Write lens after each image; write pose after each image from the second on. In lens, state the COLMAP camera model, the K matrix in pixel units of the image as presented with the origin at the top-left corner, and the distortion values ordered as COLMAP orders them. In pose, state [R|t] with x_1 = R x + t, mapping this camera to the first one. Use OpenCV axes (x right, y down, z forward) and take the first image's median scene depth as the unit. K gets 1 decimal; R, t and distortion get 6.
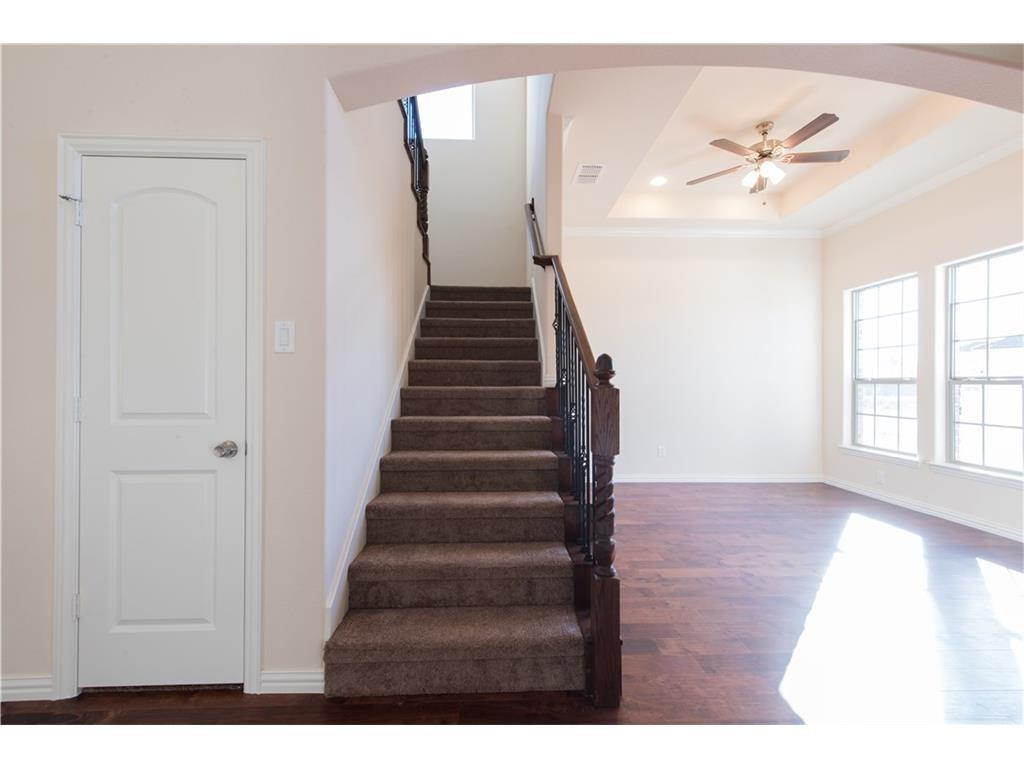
lens RADIAL K [[451.2, 0, 504.1], [0, 451.2, 381.3], [0, 0, 1]] dist [0.007064, -0.001173]
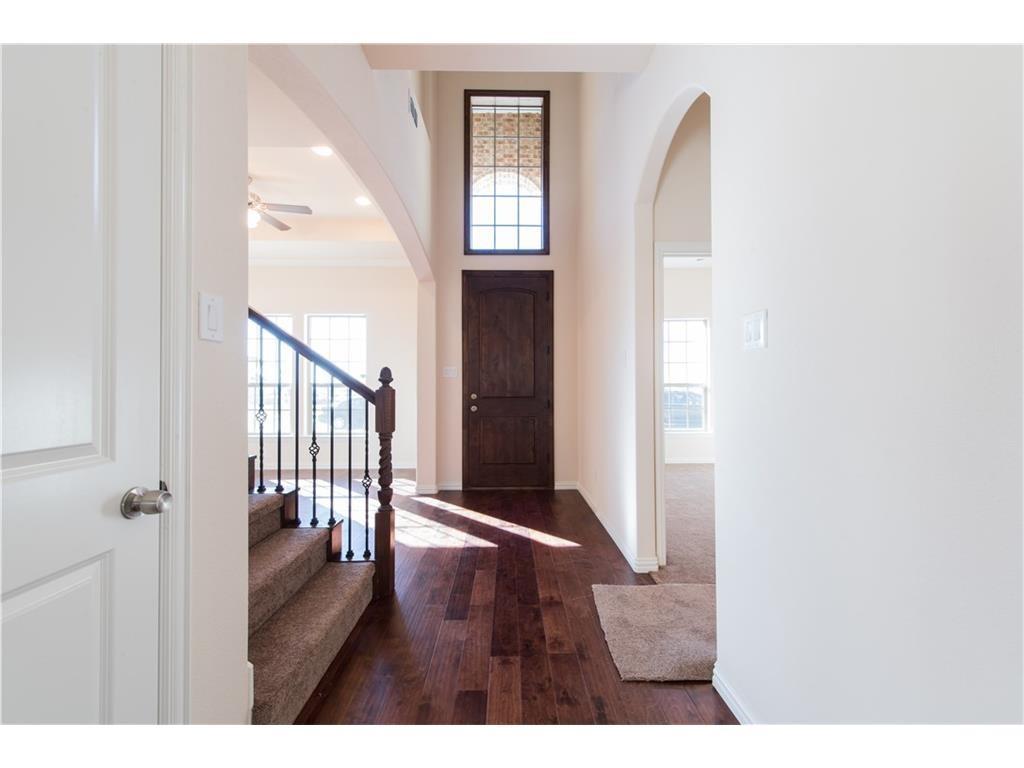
lens RADIAL K [[401.9, 0, 512.1], [0, 401.9, 384.8], [0, 0, 1]] dist [0.000224, -0.000227]
pose [[0.035532, 0.005125, 0.999355, -0.422240], [-0.003691, 0.999981, -0.004997, 0.002218], [-0.999362, -0.003511, 0.035550, 0.200677]]
